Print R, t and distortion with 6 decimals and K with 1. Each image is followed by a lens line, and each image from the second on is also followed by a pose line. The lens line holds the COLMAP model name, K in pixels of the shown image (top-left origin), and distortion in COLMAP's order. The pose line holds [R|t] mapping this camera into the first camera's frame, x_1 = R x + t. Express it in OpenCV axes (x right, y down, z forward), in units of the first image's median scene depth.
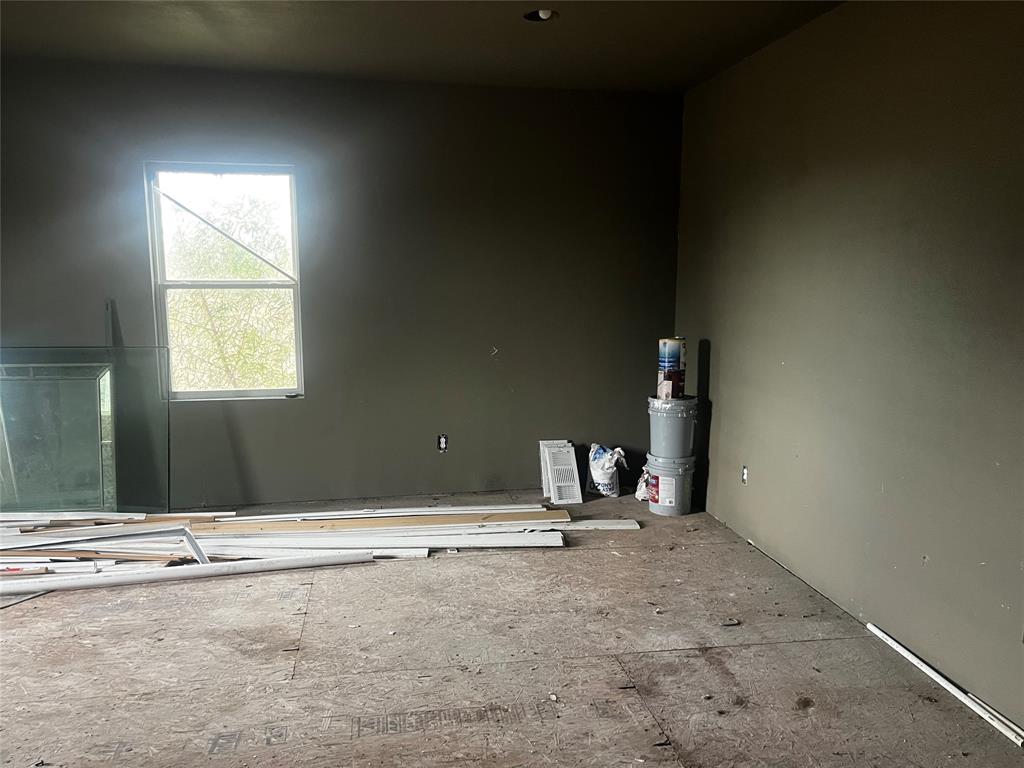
lens RADIAL K [[772.8, 0, 502.0], [0, 772.8, 385.3], [0, 0, 1]] dist [0.076153, -0.104024]
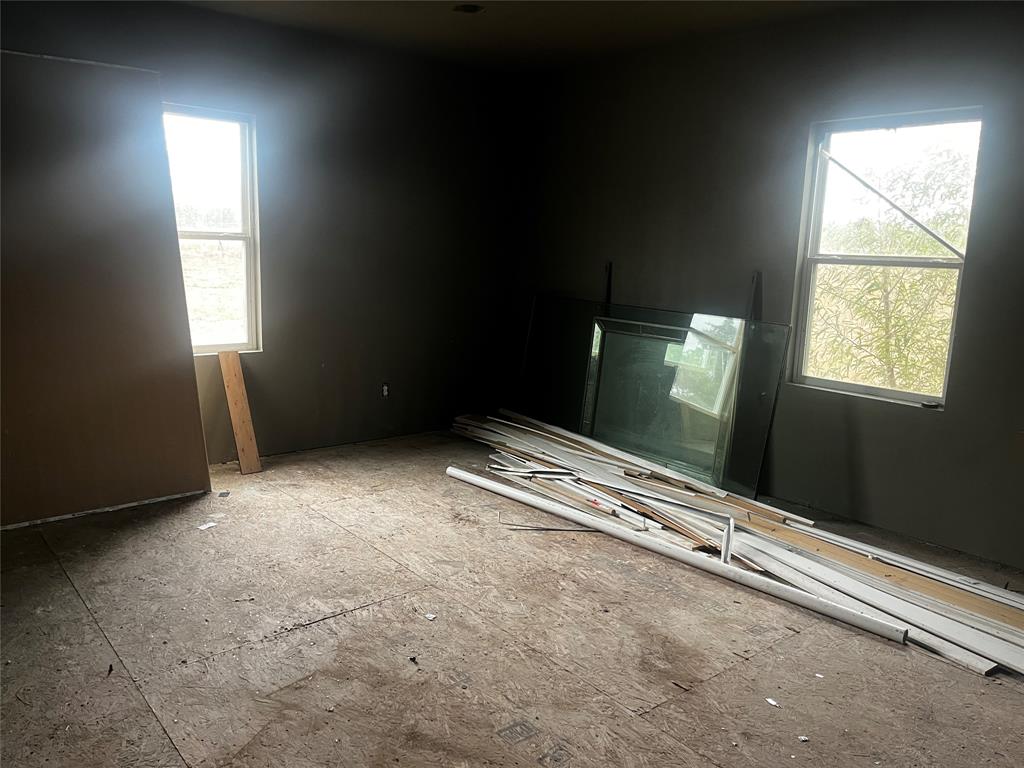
lens RADIAL K [[772.8, 0, 509.1], [0, 772.8, 381.8], [0, 0, 1]] dist [0.076153, -0.104024]
pose [[0.508249, 0.171320, -0.843998, 0.222162], [-0.152858, 0.982399, 0.107363, -0.037309], [0.847536, 0.074445, 0.525491, 0.278420]]
